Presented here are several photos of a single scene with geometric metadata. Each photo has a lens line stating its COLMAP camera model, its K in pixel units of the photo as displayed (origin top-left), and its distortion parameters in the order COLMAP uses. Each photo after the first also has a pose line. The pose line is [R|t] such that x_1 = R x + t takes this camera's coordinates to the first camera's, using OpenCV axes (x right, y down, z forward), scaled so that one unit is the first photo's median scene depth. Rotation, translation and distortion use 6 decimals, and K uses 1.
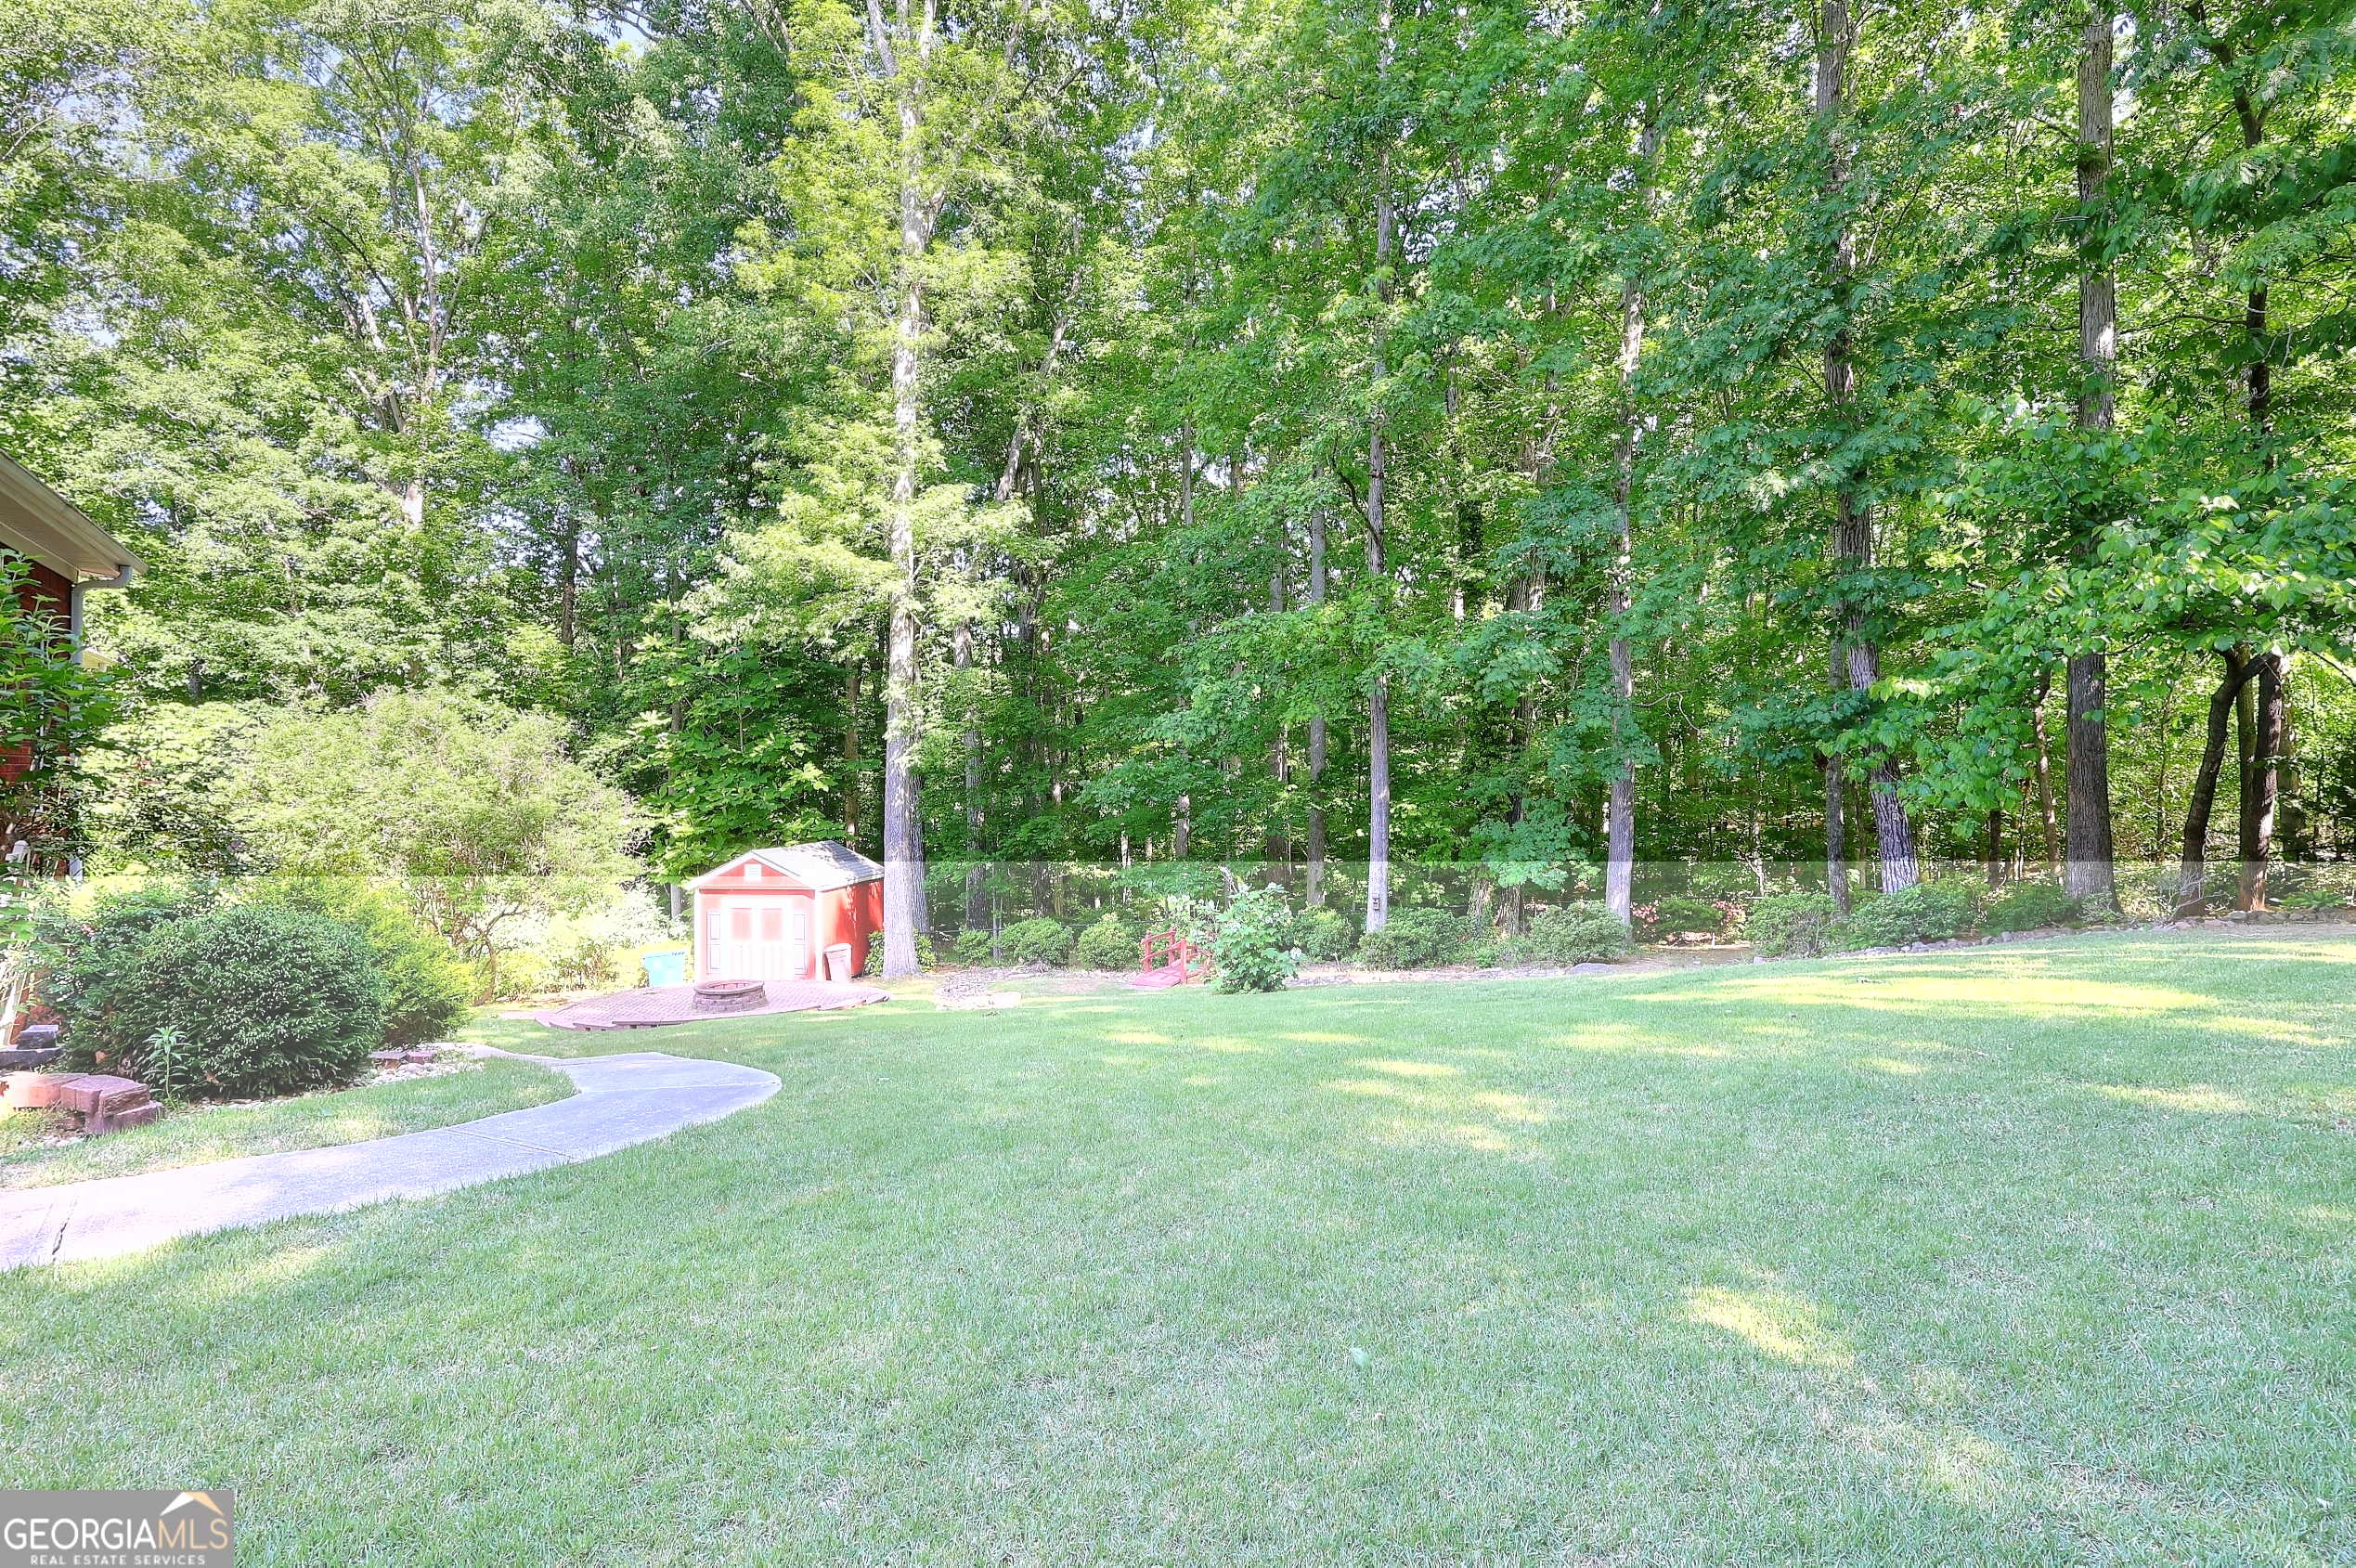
lens RADIAL K [[1079.0, 0, 1181.2], [0, 1079.0, 783.7], [0, 0, 1]] dist [-0.007720, 0.002777]
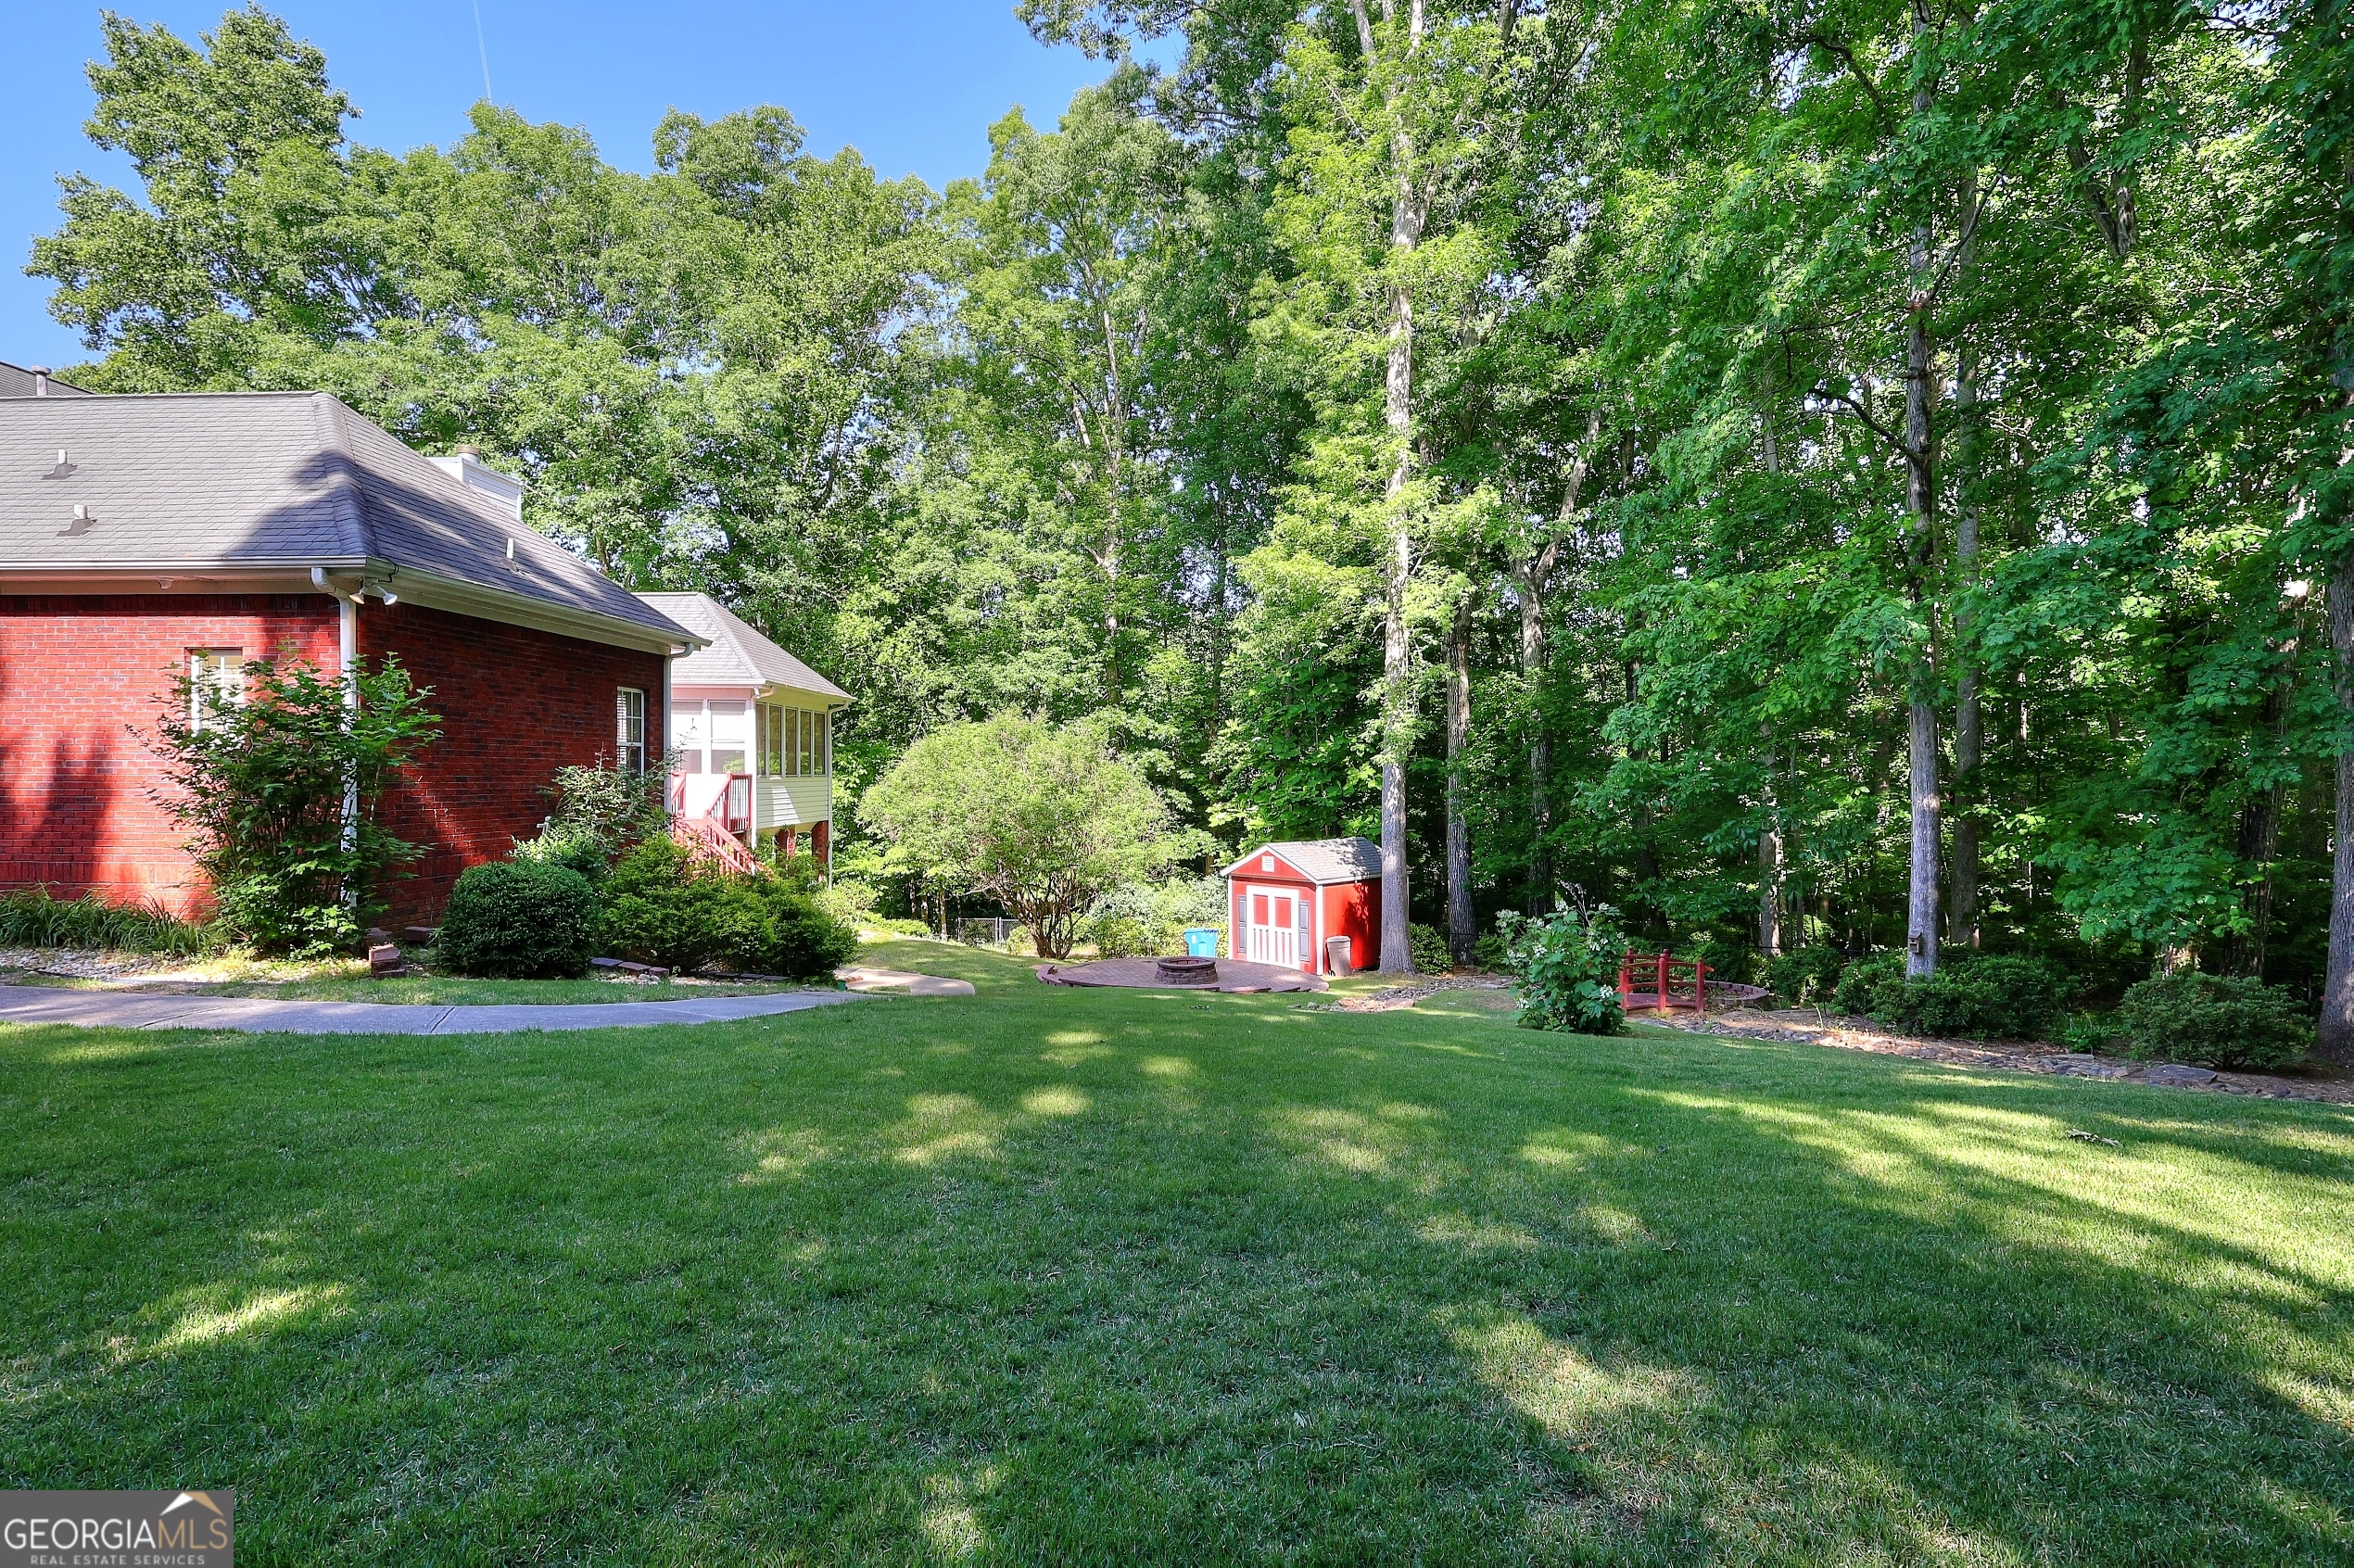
lens RADIAL K [[1078.0, 0, 1179.7], [0, 1078.0, 780.5], [0, 0, 1]] dist [-0.007720, 0.002777]
pose [[0.786563, 0.003633, -0.617500, 0.176574], [-0.004714, 0.999989, -0.000121, -0.001293], [0.617492, 0.003006, 0.786571, 0.070107]]
